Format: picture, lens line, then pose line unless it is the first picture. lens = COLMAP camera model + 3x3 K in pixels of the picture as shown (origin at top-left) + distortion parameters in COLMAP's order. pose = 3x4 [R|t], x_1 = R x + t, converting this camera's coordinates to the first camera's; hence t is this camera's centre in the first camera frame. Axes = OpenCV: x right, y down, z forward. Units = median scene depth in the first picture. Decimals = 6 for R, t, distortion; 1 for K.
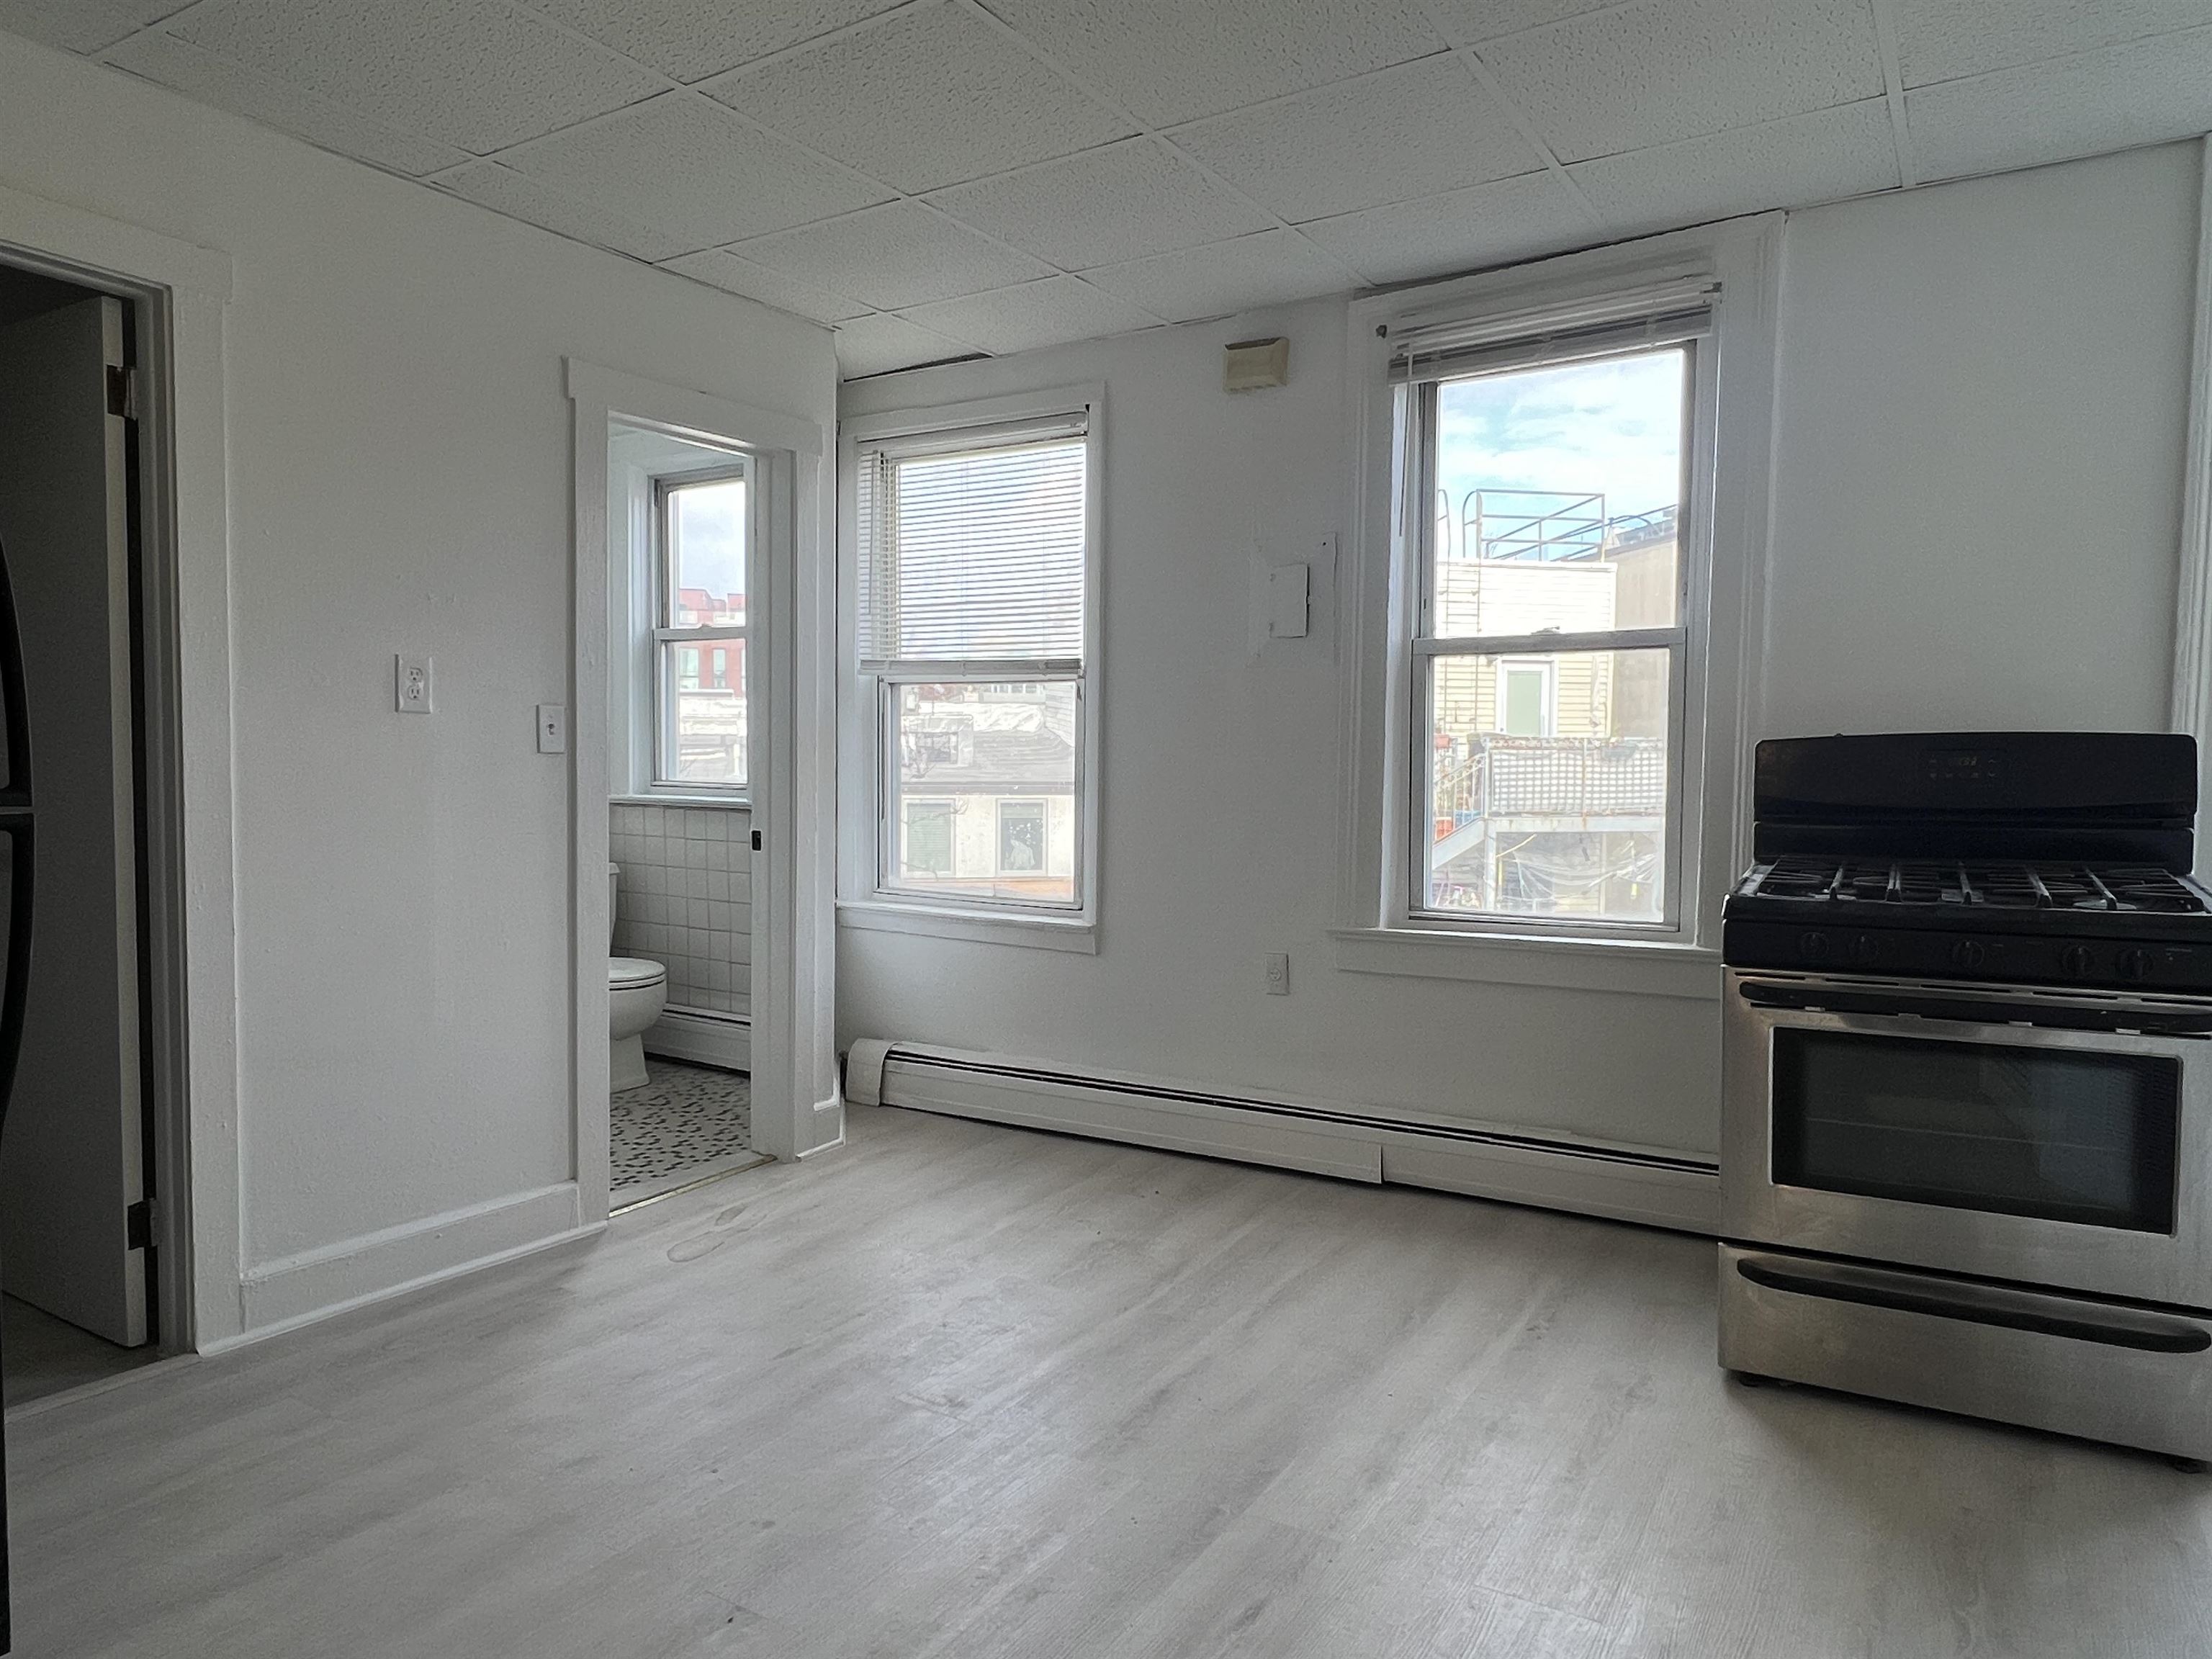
lens RADIAL K [[1407.2, 0, 1106.0], [0, 1407.2, 829.5], [0, 0, 1]] dist [-0.001446, 0.001389]
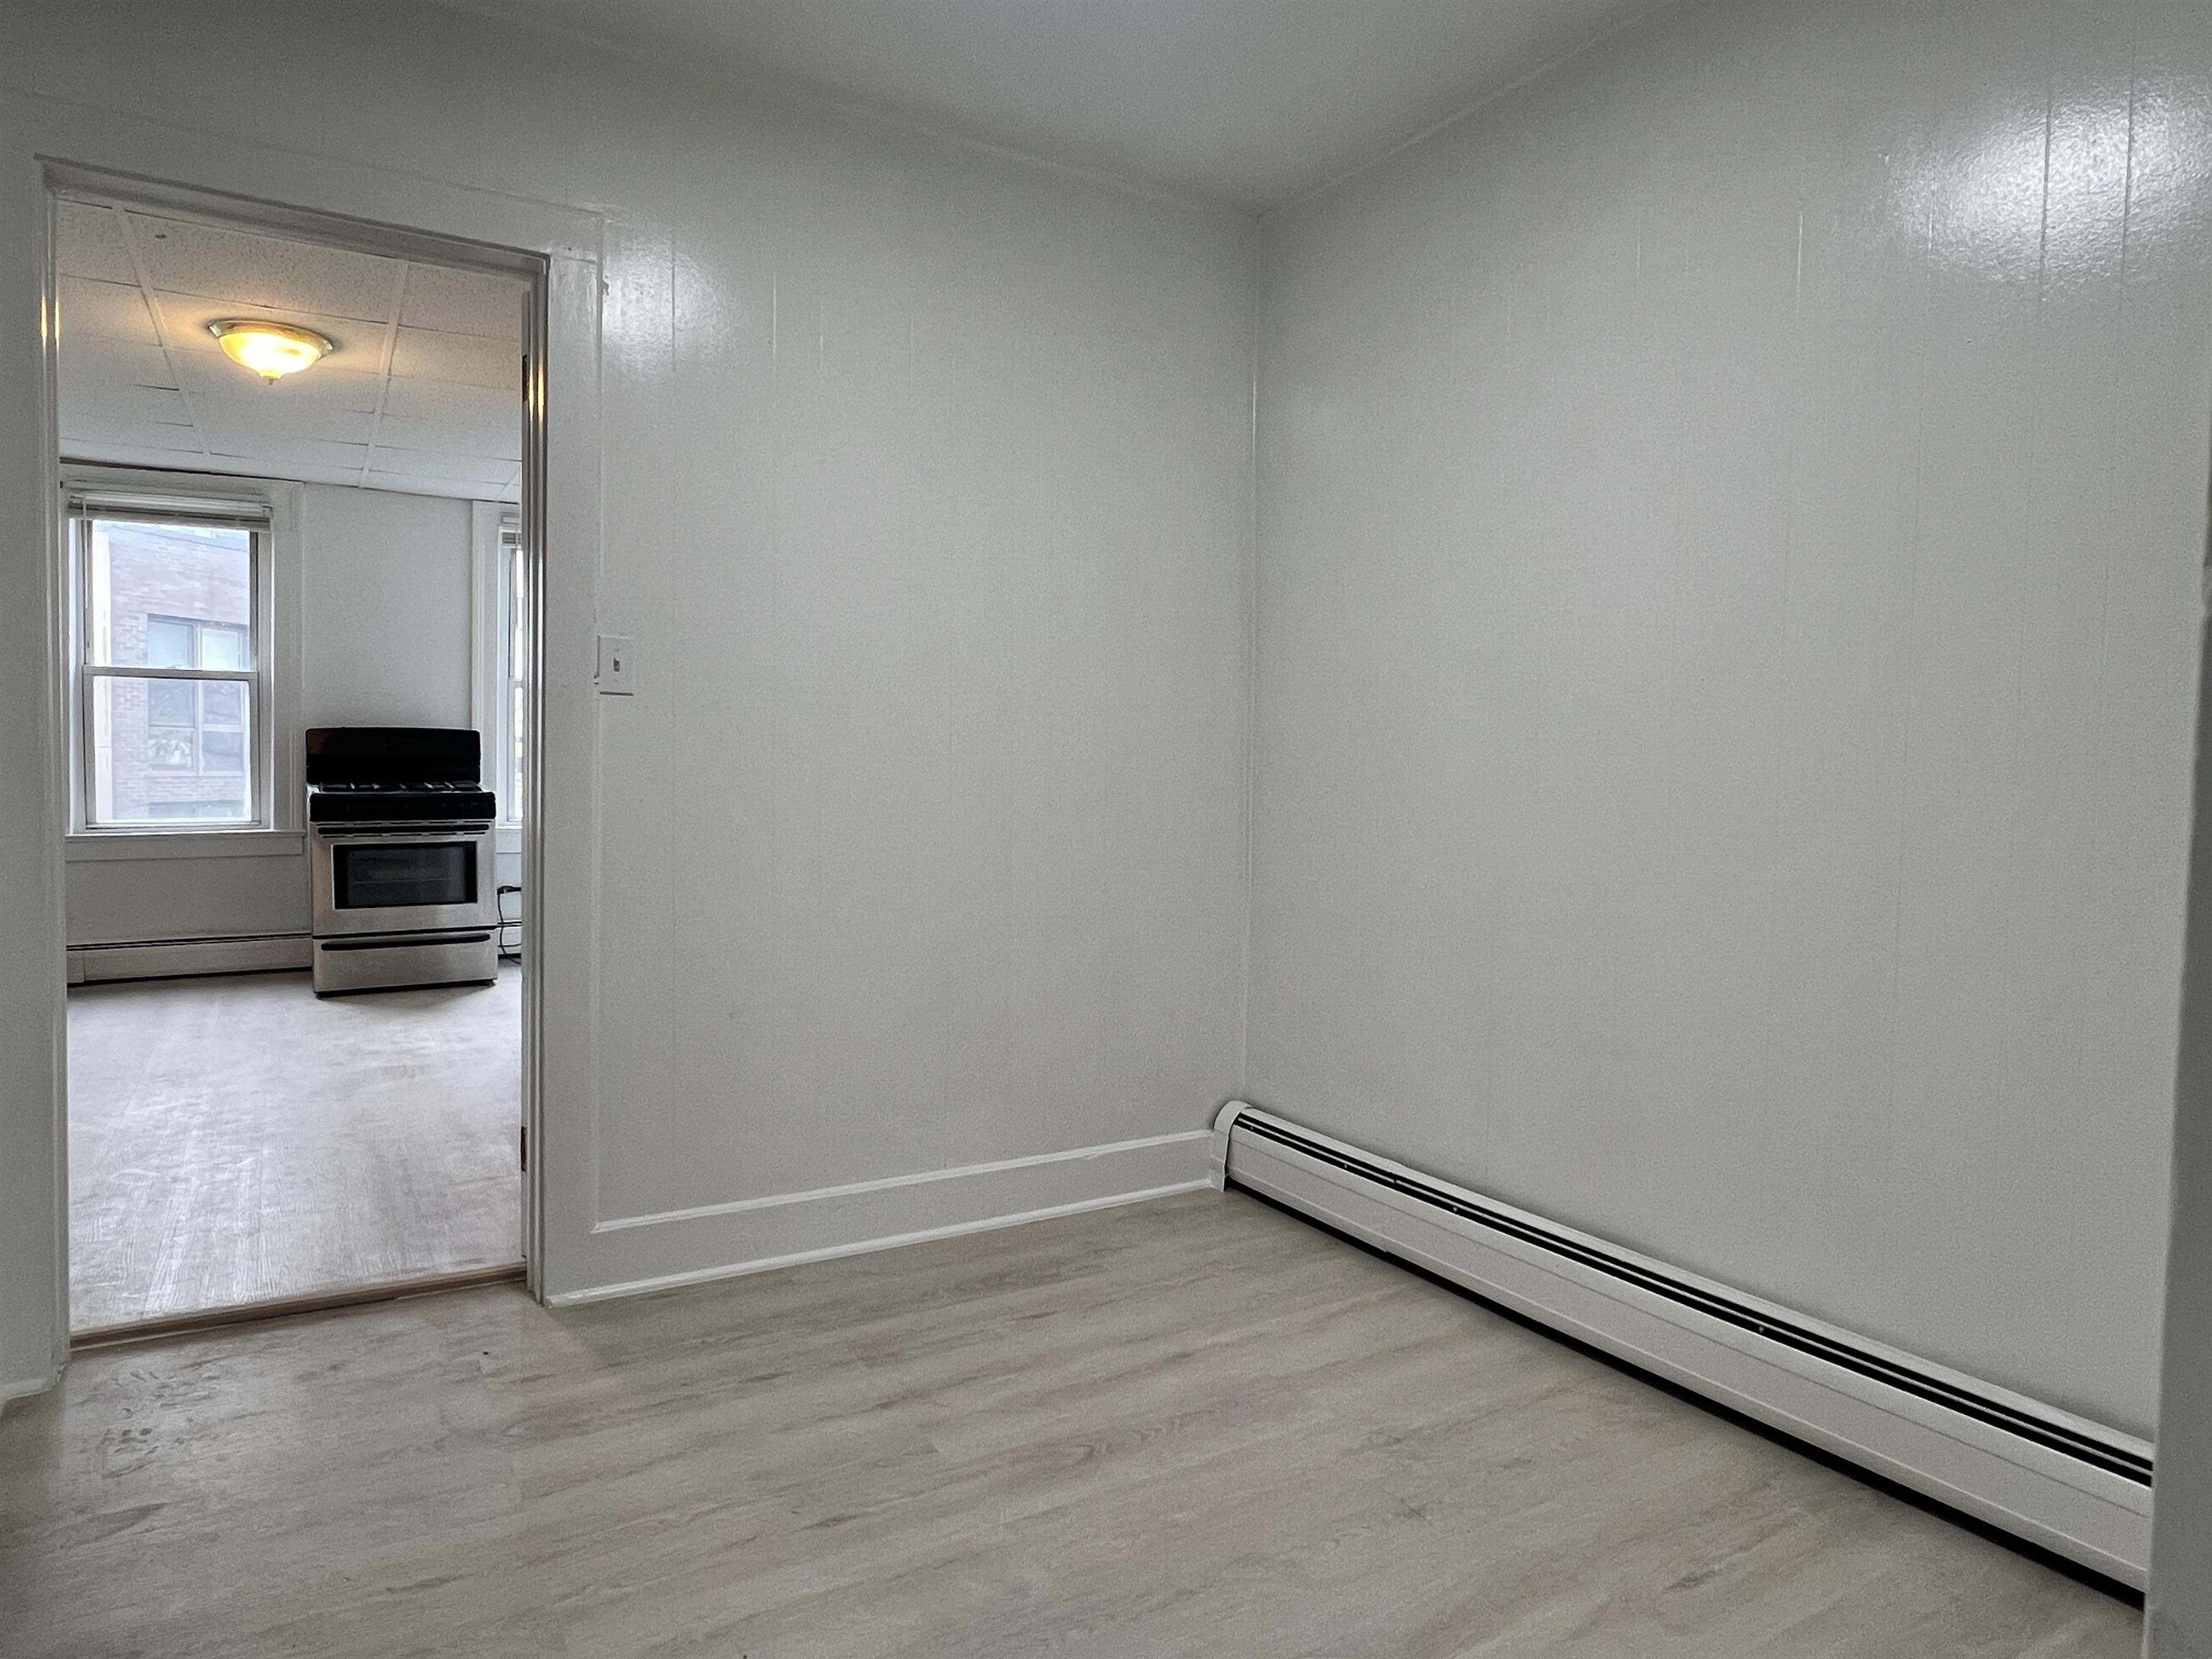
lens RADIAL K [[1368.8, 0, 1106.0], [0, 1368.8, 829.5], [0, 0, 1]] dist [-0.023480, 0.000510]
pose [[0.480840, -0.039294, 0.875927, -0.694351], [0.034485, 0.999070, 0.025888, 0.070527], [-0.876130, 0.017759, 0.481748, -0.966464]]
